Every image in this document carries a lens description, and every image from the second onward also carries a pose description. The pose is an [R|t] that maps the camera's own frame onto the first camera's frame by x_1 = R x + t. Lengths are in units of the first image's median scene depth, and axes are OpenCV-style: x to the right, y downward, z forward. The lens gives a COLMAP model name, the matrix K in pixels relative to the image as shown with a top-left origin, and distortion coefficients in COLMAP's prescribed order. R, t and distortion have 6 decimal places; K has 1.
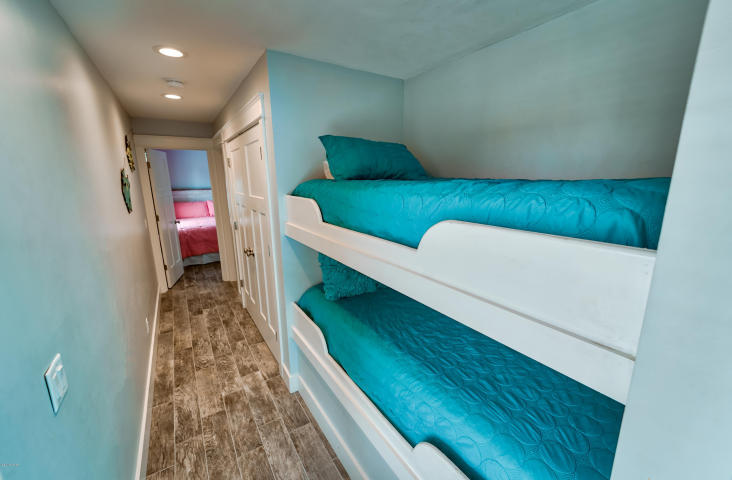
lens RADIAL K [[291.0, 0, 366.4], [0, 291.0, 237.1], [0, 0, 1]] dist [0.000106, 0.000231]
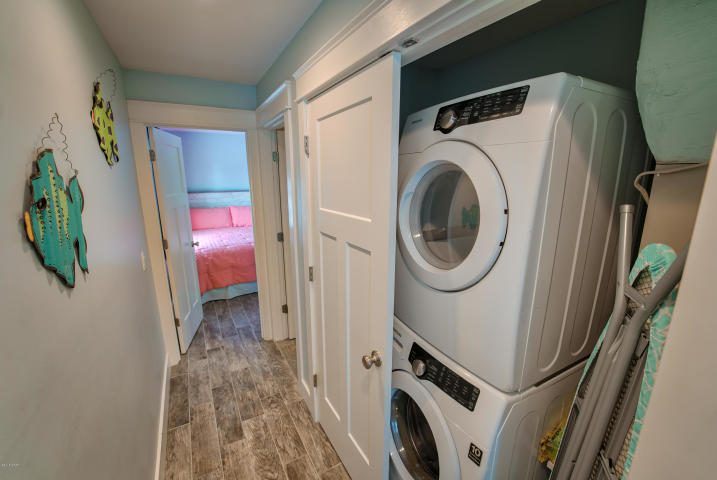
lens RADIAL K [[285.1, 0, 358.5], [0, 285.1, 240.0], [0, 0, 1]] dist [-0.037530, -0.000228]
pose [[0.998945, 0.023208, -0.039632, -0.262857], [-0.022809, 0.999685, 0.010483, -0.078841], [0.039863, -0.009568, 0.999159, 0.390079]]
